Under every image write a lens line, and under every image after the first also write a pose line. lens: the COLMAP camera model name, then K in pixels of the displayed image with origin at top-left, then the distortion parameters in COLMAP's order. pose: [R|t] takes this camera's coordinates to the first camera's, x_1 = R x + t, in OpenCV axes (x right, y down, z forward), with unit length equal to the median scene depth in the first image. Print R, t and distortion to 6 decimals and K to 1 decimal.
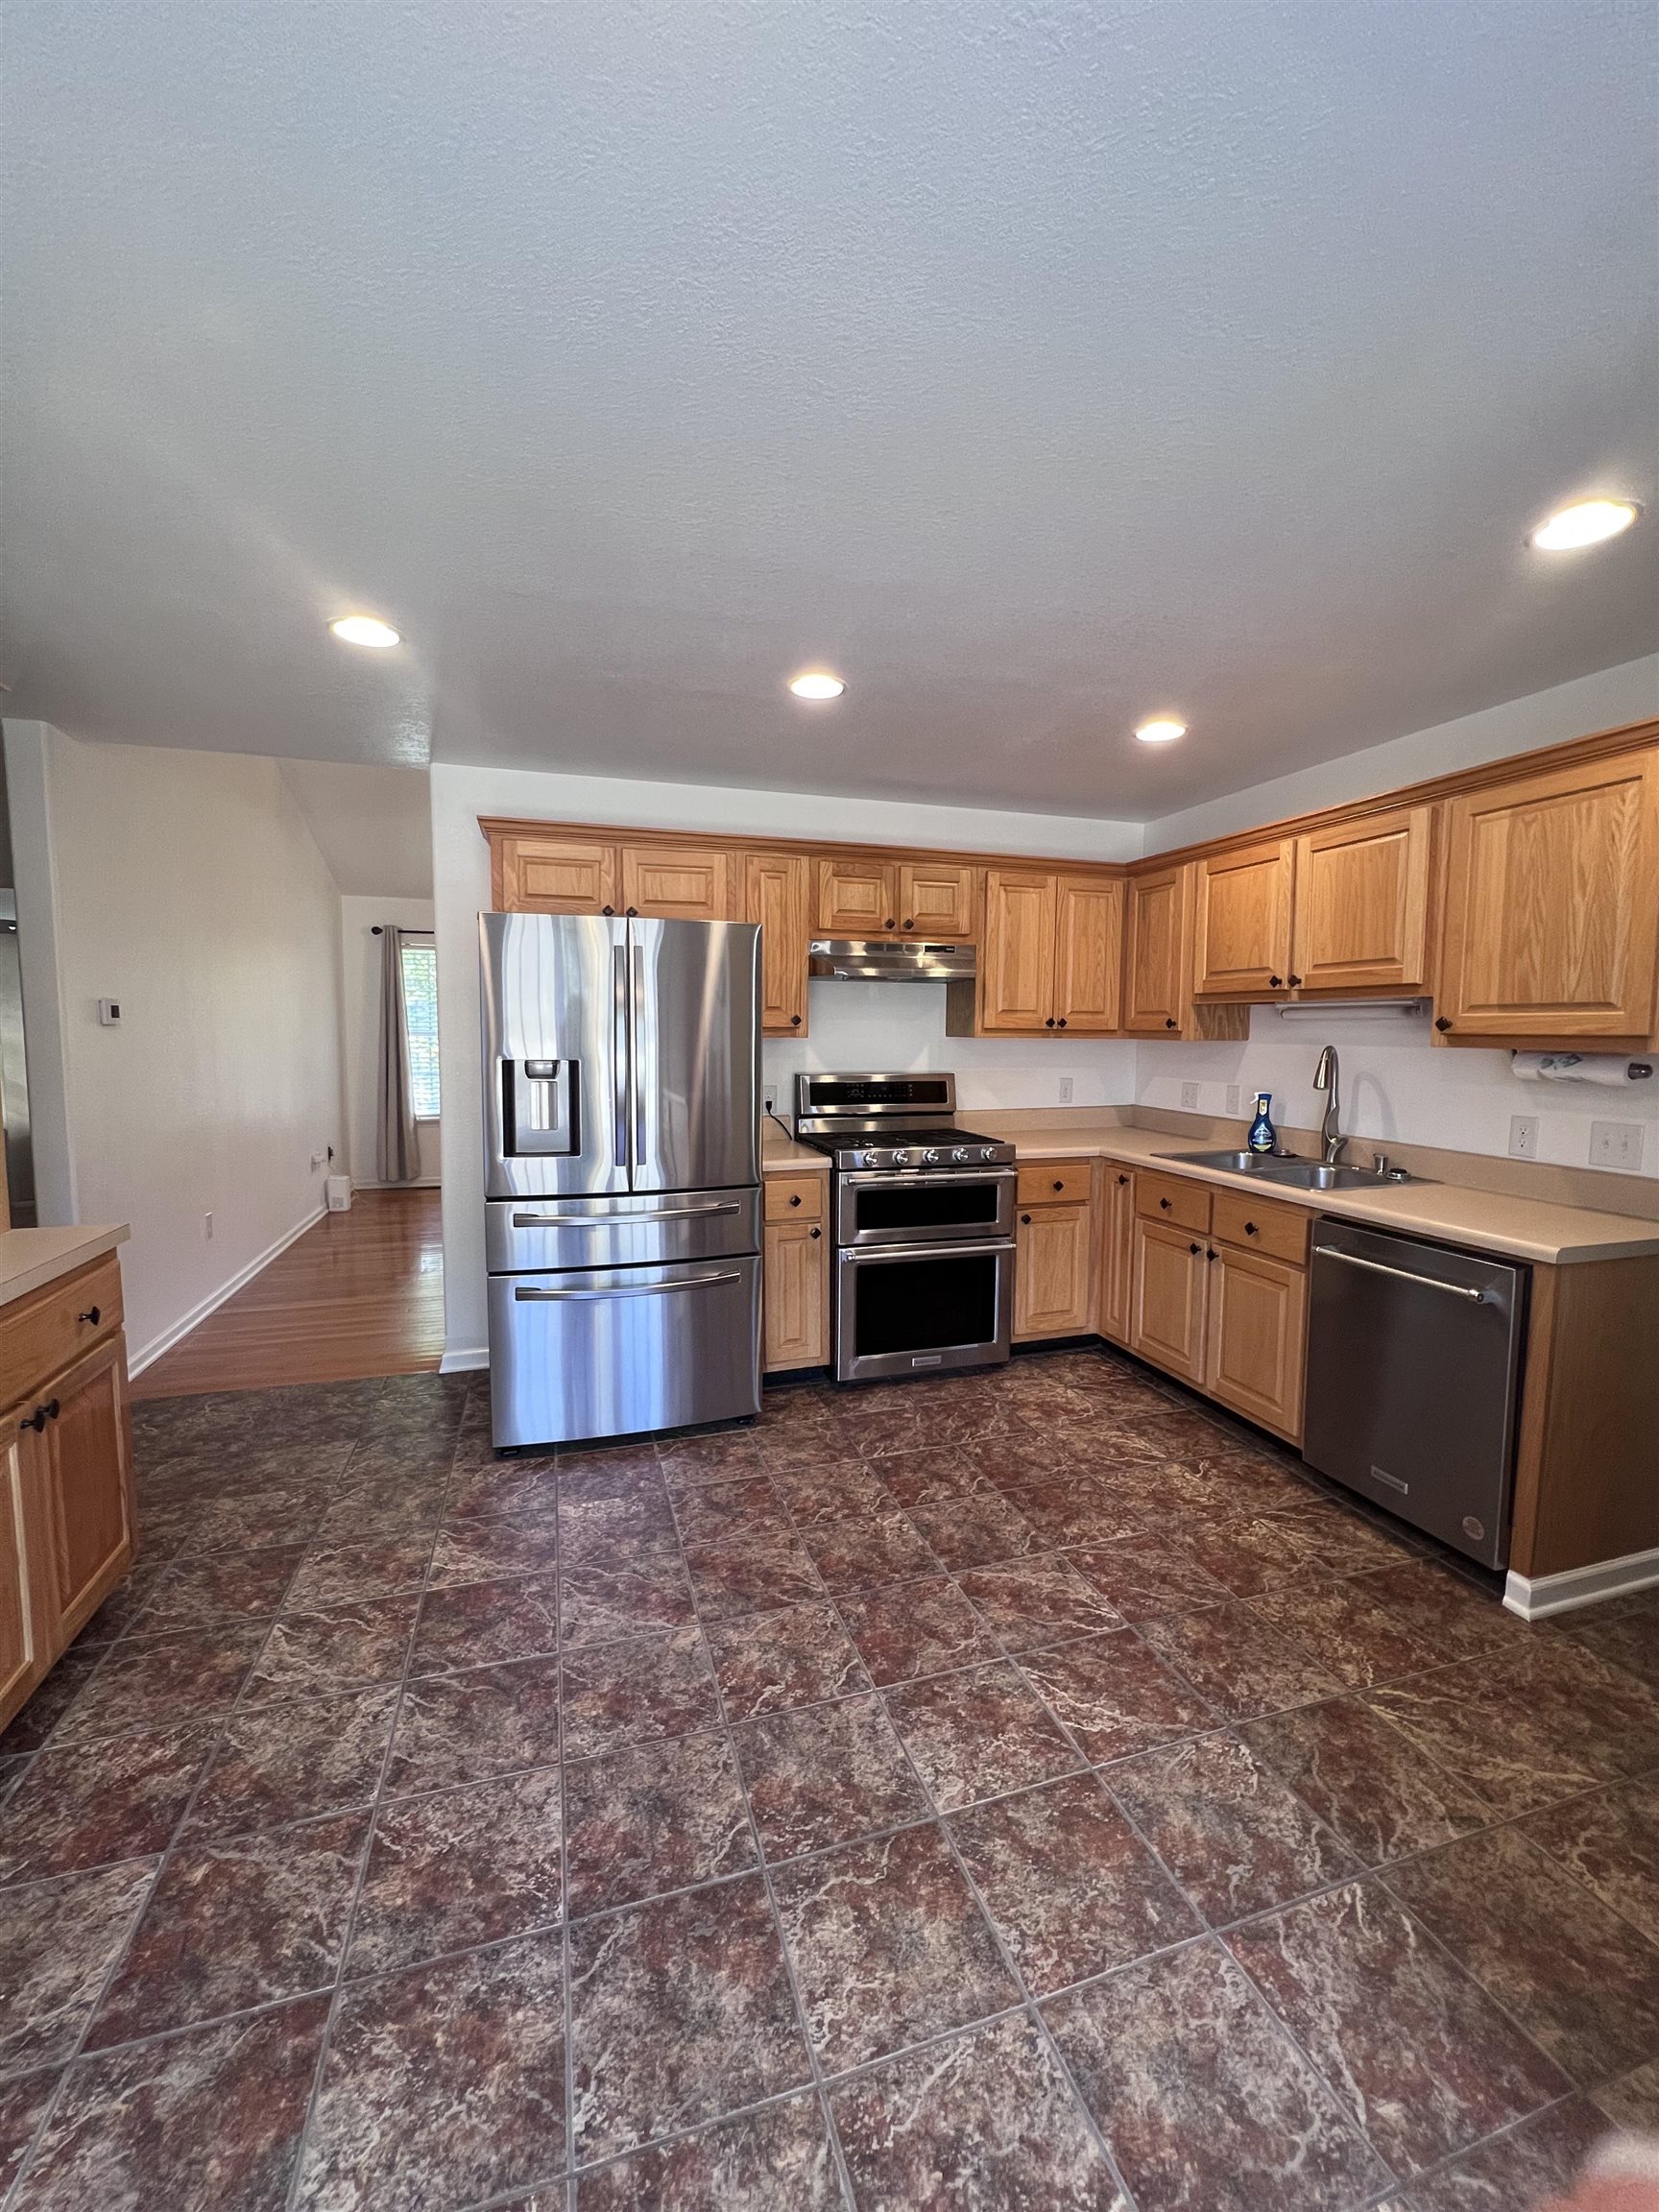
lens RADIAL K [[887.9, 0, 830.3], [0, 887.9, 1102.4], [0, 0, 1]] dist [0.000398, 0.000893]
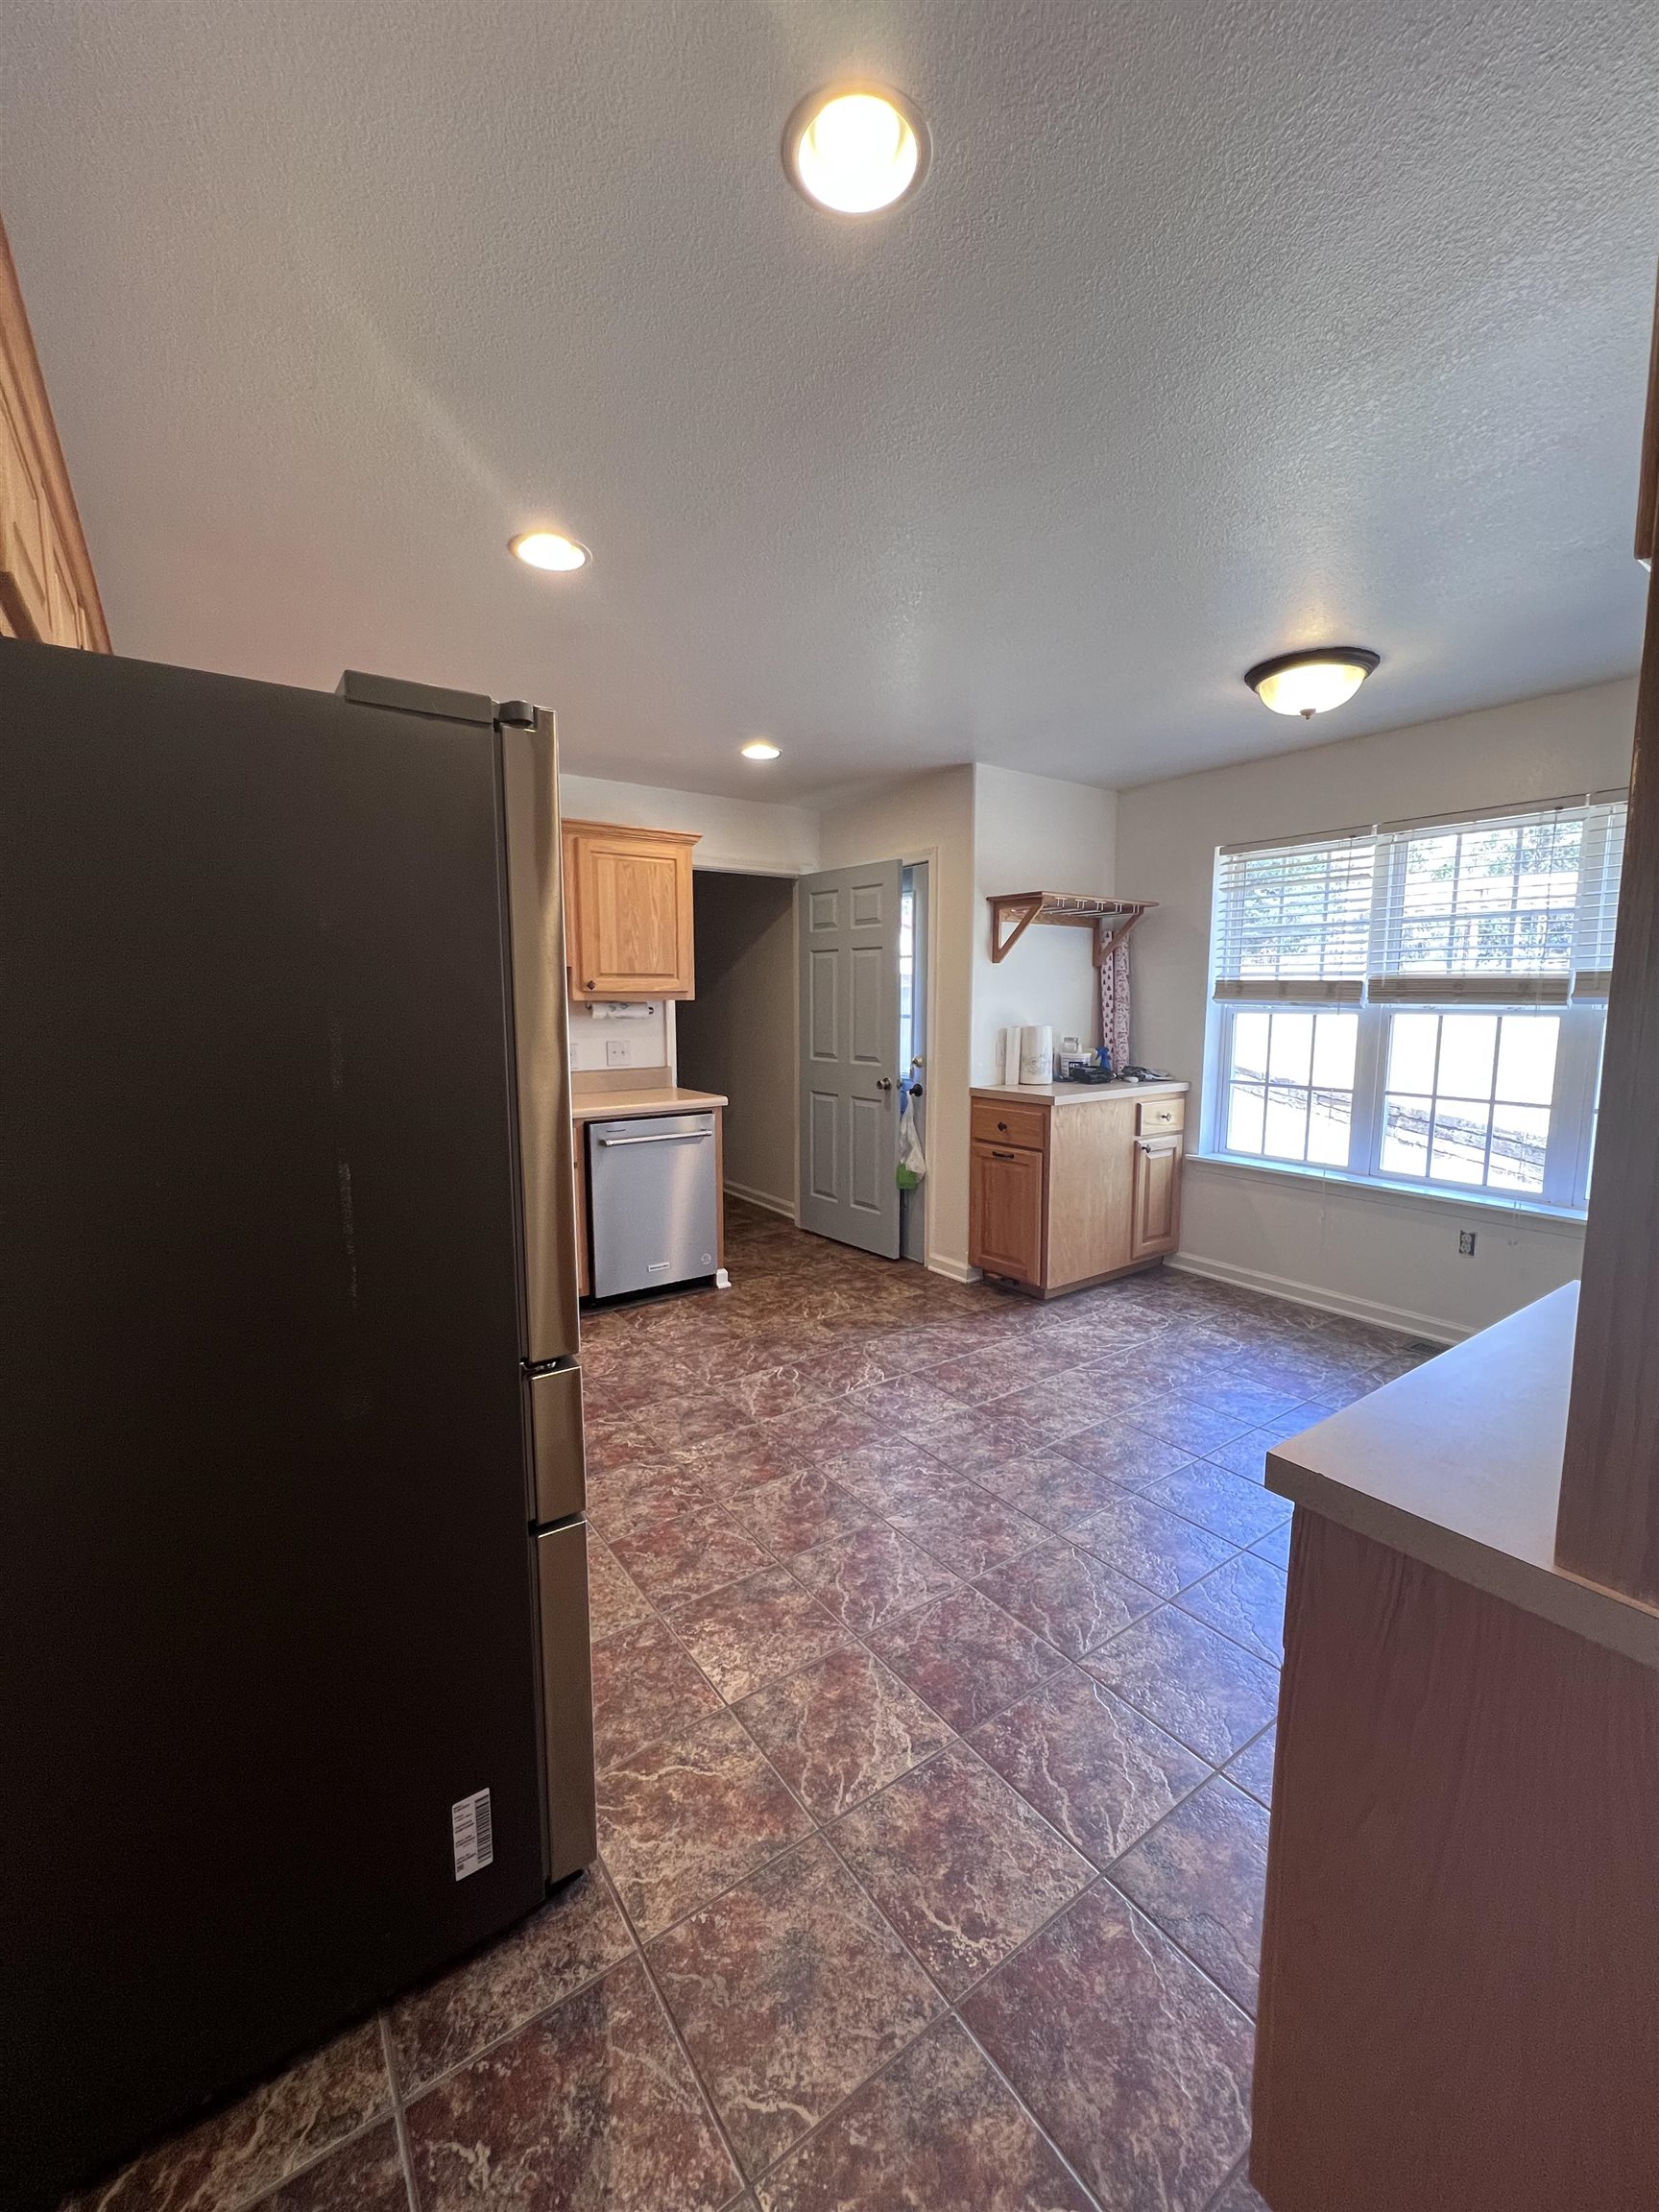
lens RADIAL K [[887.9, 0, 831.3], [0, 887.9, 1106.9], [0, 0, 1]] dist [0.000398, 0.000893]
pose [[-0.303855, -0.123331, 0.944702, -1.182145], [0.081488, 0.984588, 0.154748, -0.108905], [-0.949227, 0.124002, -0.289122, 1.390378]]
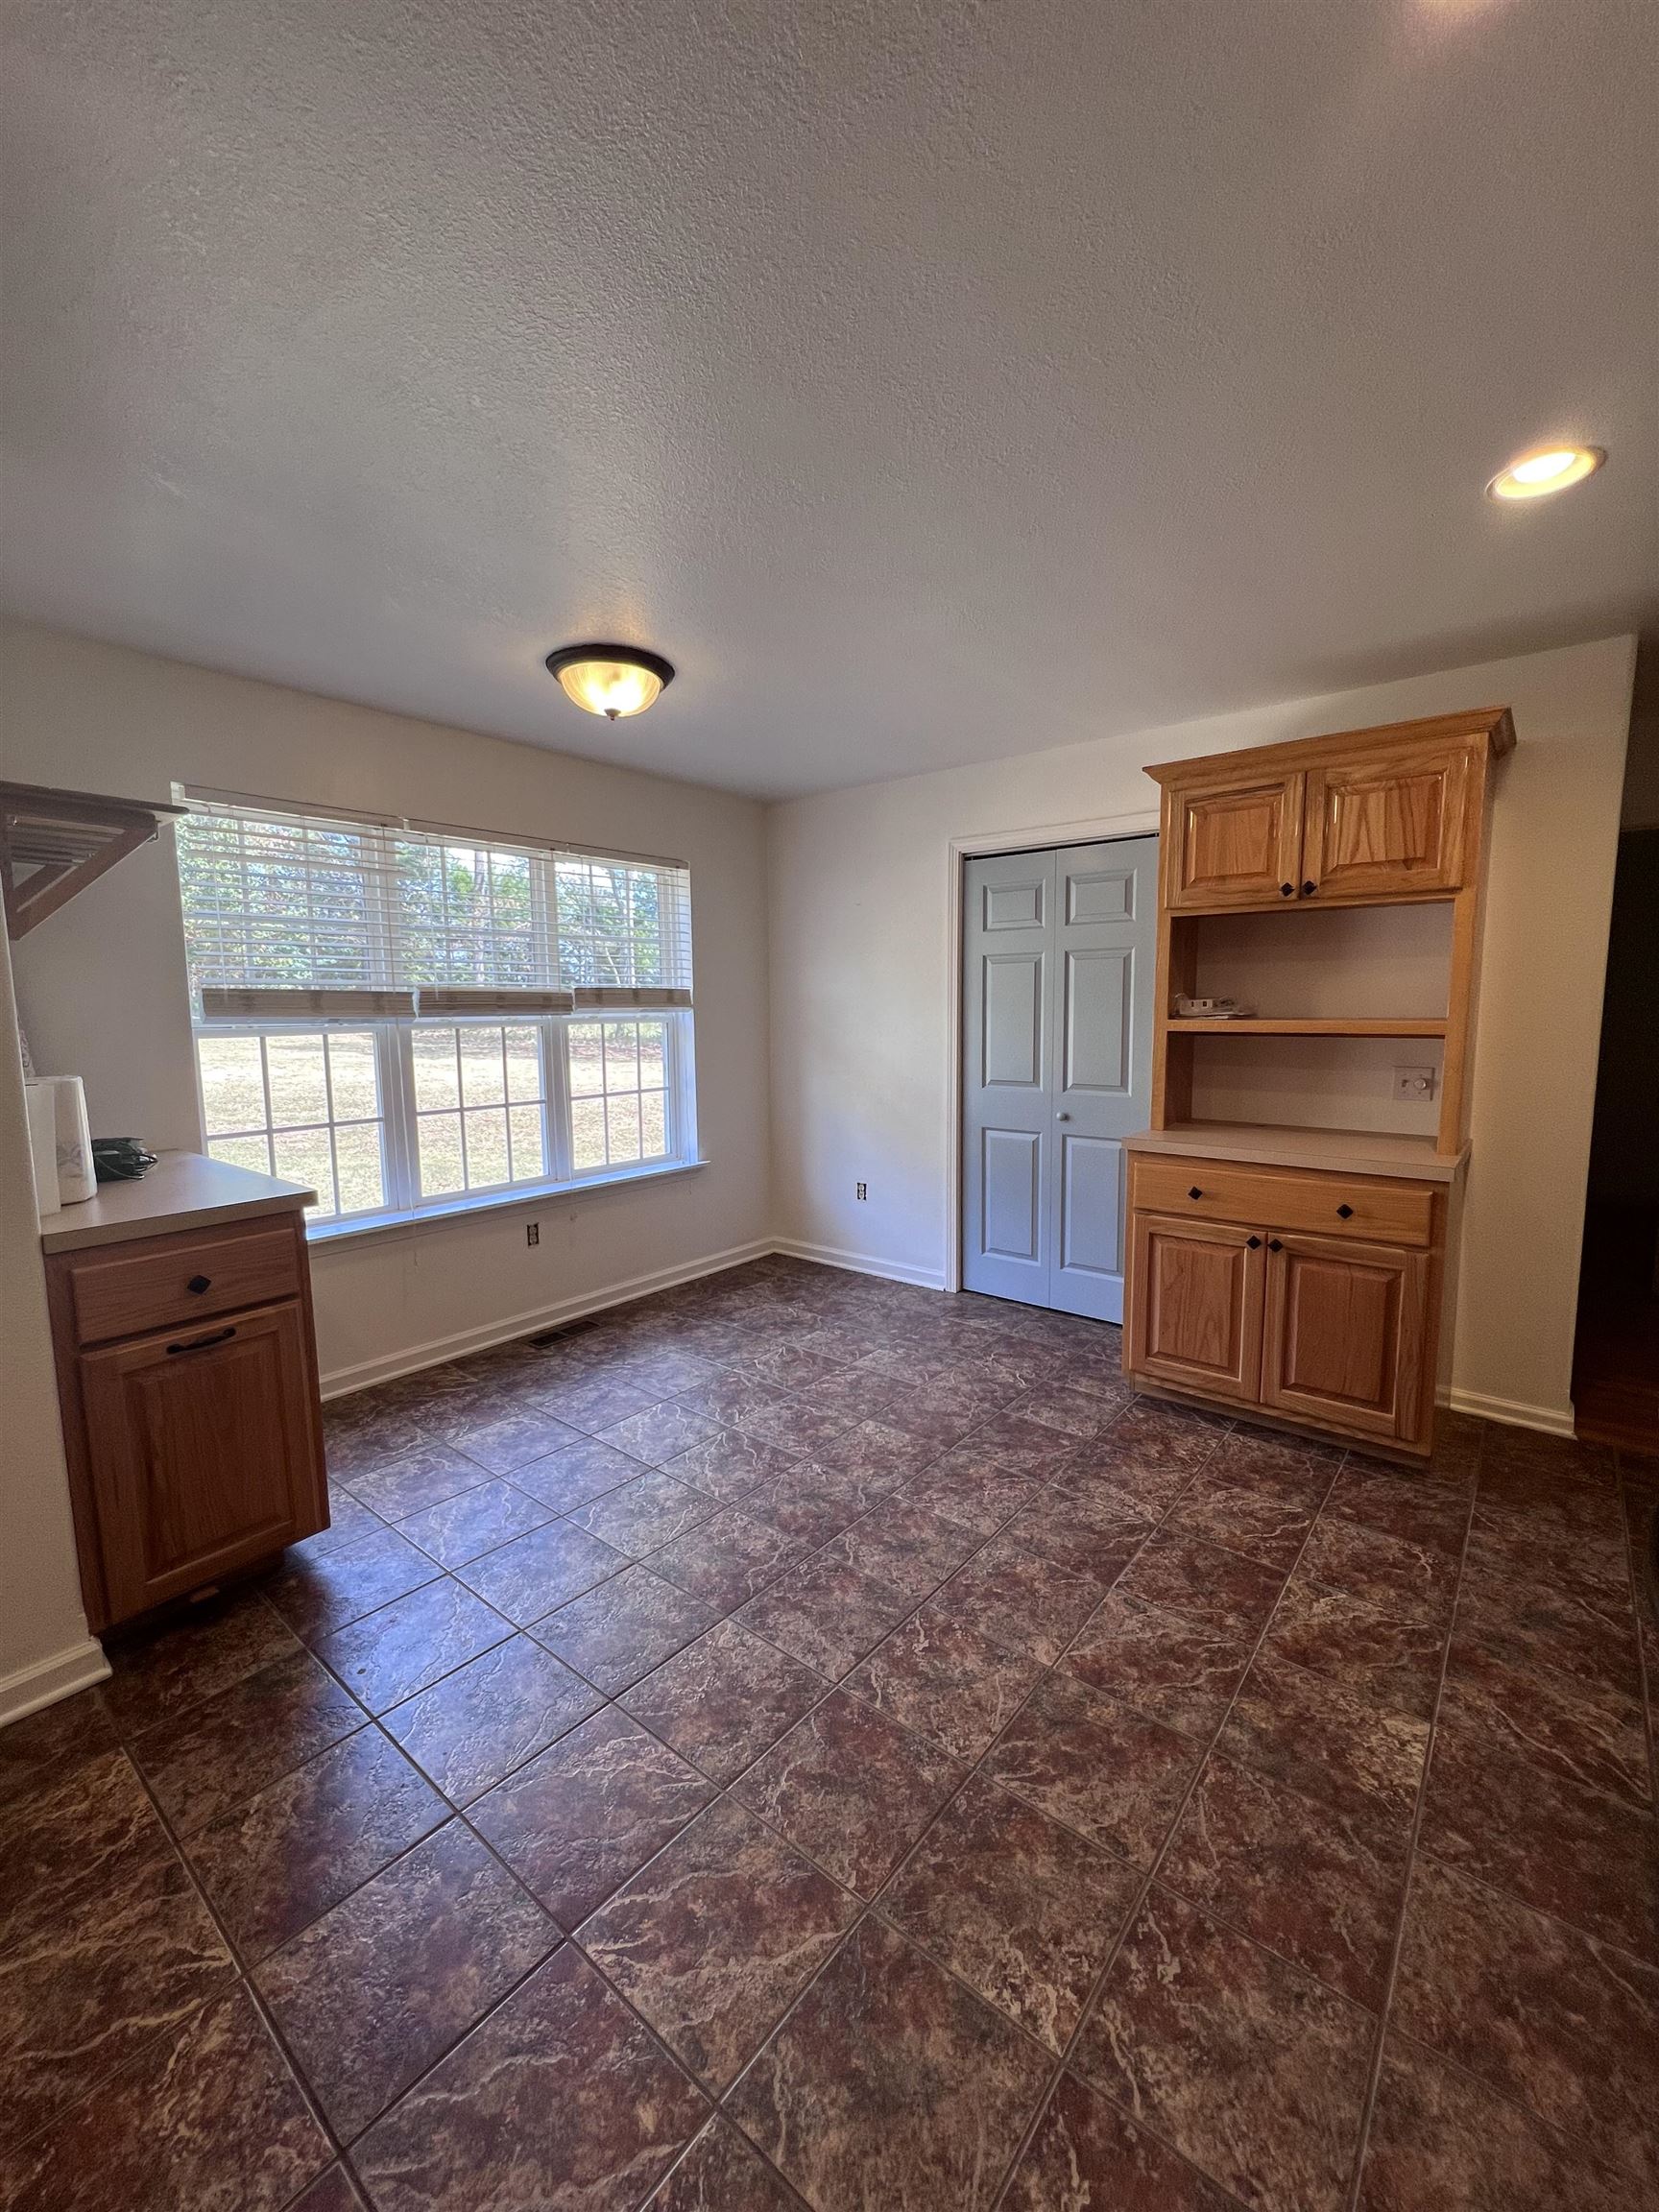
lens RADIAL K [[887.9, 0, 834.2], [0, 887.9, 1096.7], [0, 0, 1]] dist [0.000398, 0.000893]
pose [[-0.835049, 0.060359, -0.546854, 0.511721], [-0.043774, 0.983524, 0.175400, -0.125426], [0.548431, 0.170406, -0.818648, 1.590006]]
